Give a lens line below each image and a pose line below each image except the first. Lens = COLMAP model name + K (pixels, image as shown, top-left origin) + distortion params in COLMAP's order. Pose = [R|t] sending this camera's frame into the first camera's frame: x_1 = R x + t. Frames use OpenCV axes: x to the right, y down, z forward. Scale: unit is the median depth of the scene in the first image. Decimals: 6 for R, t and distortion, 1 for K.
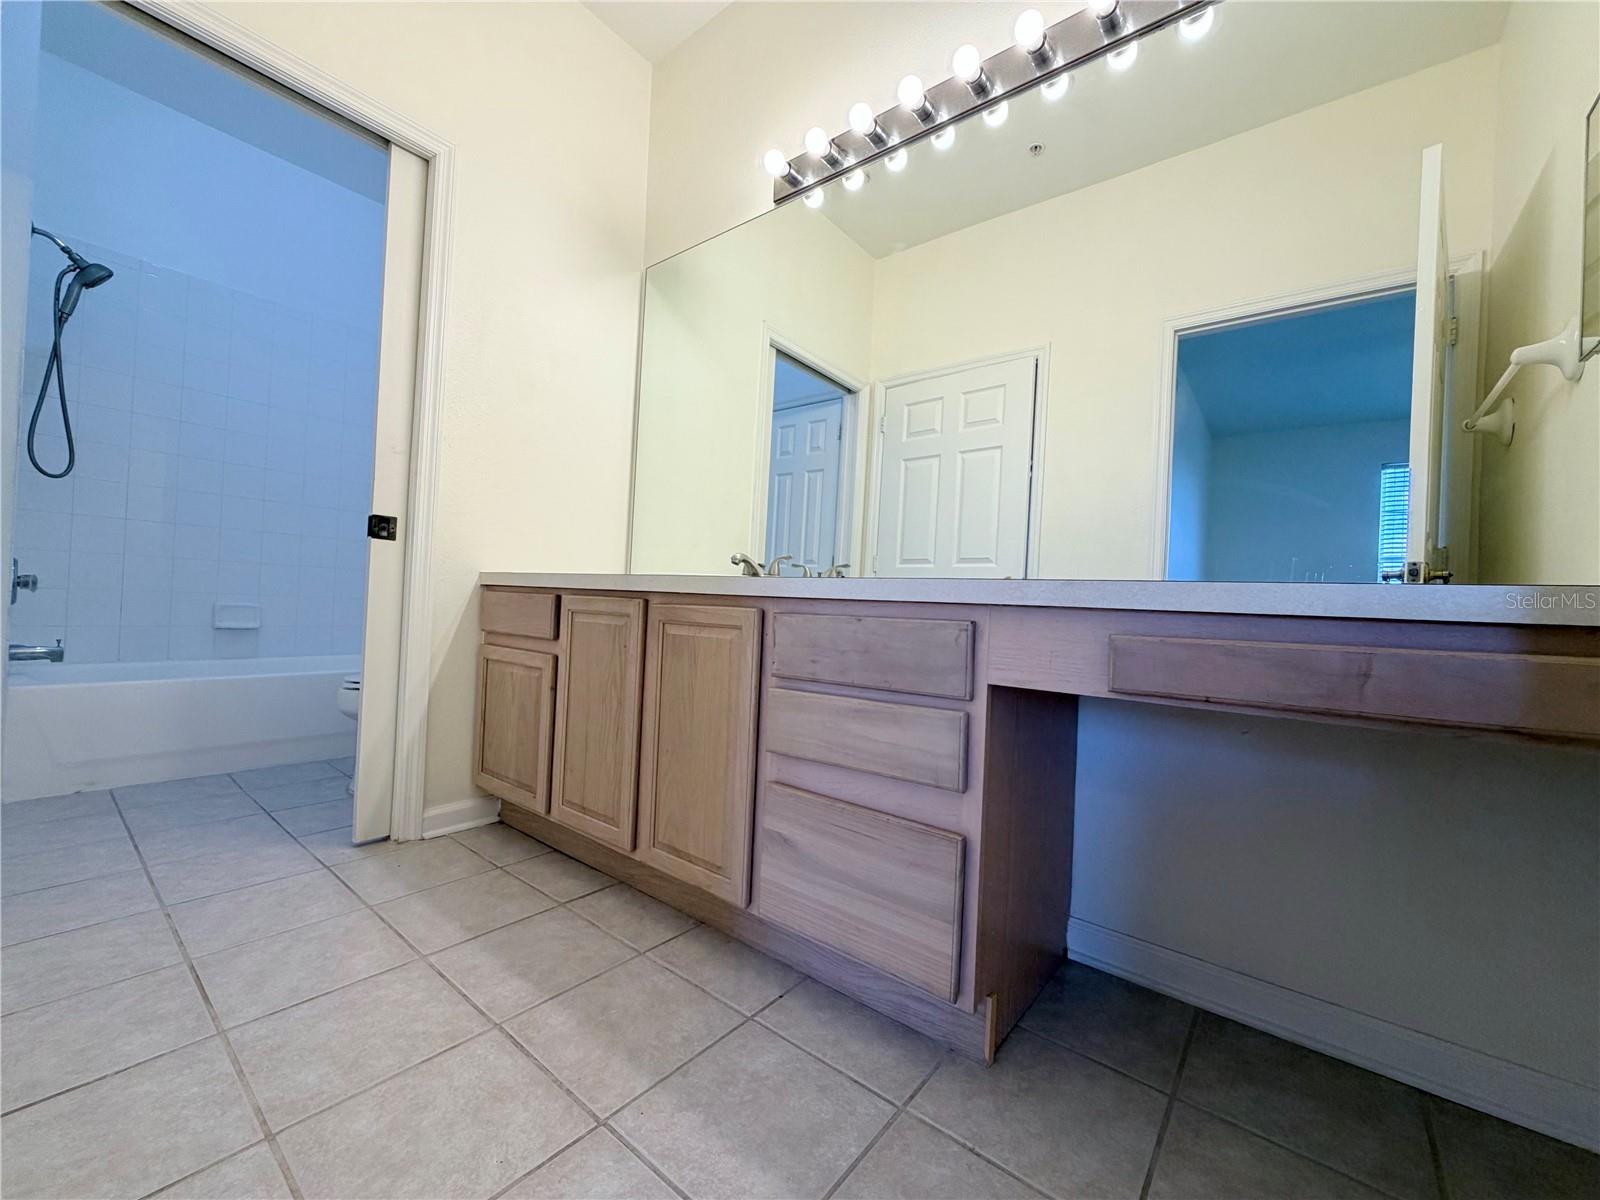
lens RADIAL K [[644.7, 0, 800.1], [0, 644.7, 592.1], [0, 0, 1]] dist [0.000776, 0.000143]
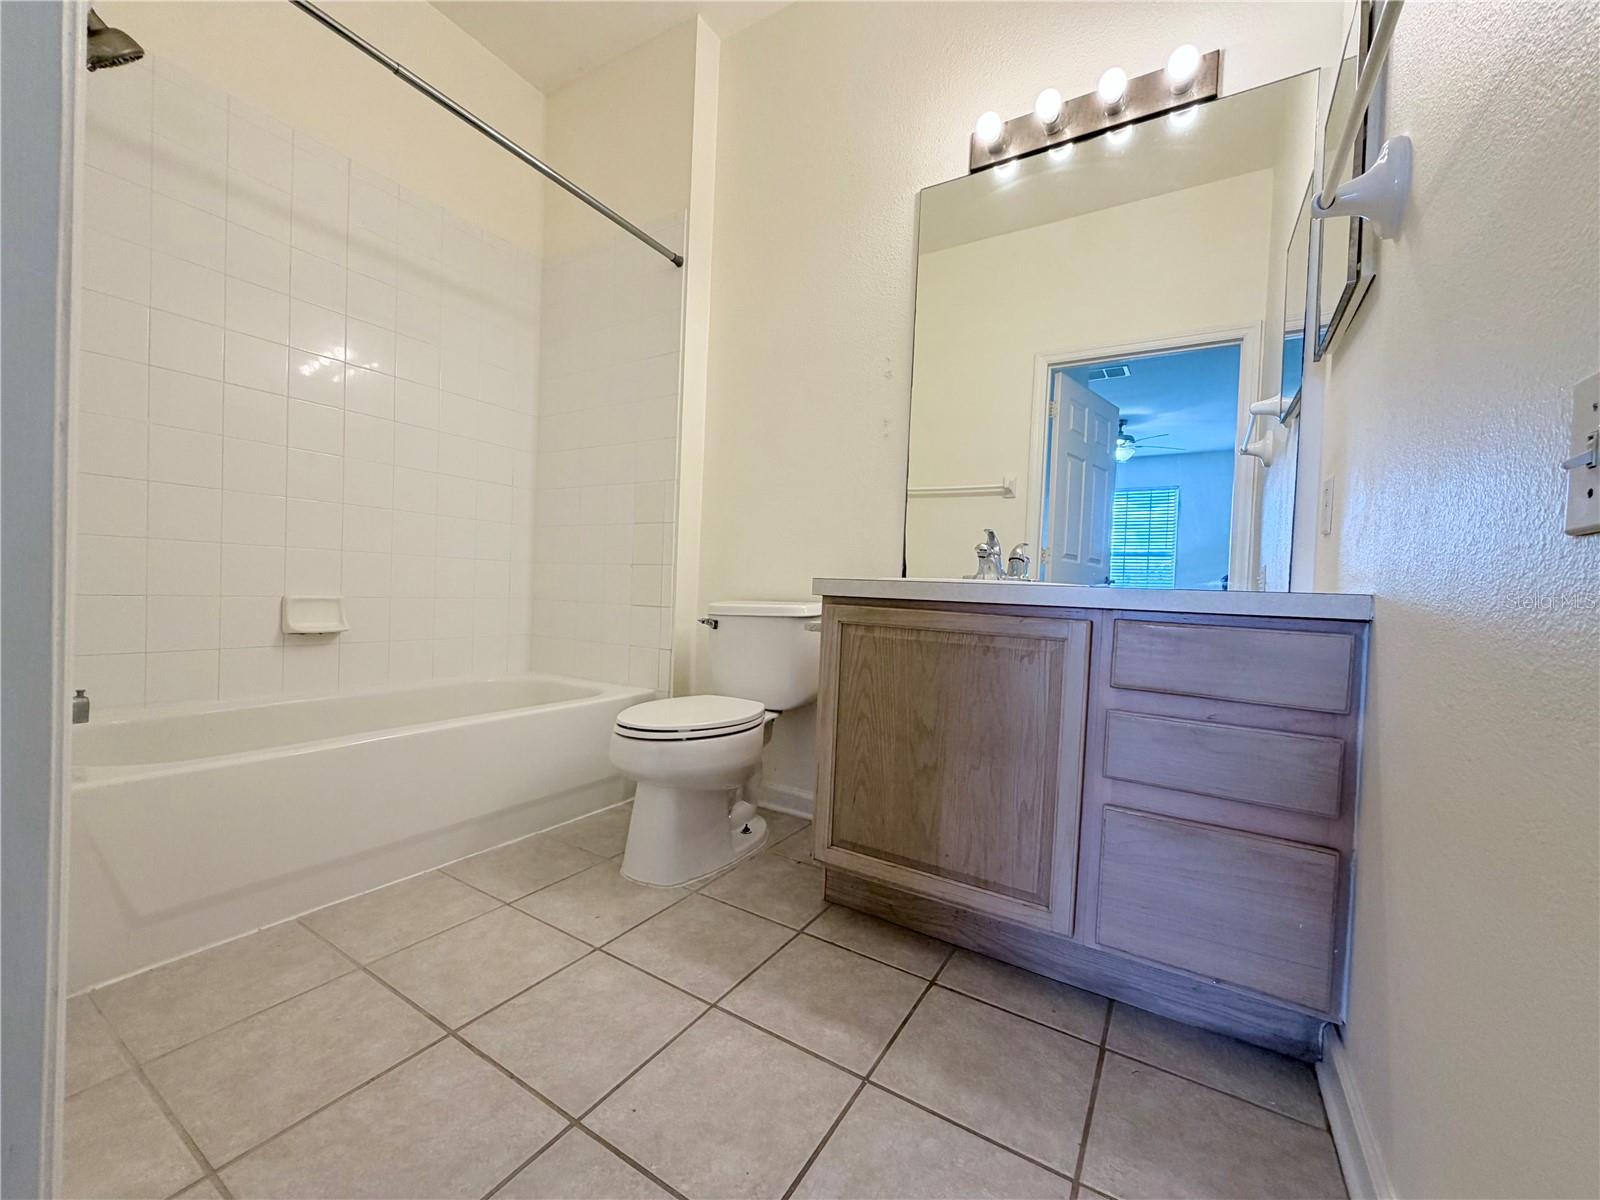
lens RADIAL K [[638.6, 0, 800.0], [0, 638.6, 600.0], [0, 0, 1]] dist [-0.001528, -0.000183]
pose [[0.992035, 0.006615, 0.125785, -0.528932], [-0.010561, 0.999472, 0.030728, -0.031626], [-0.125515, -0.031812, 0.991582, 0.100517]]
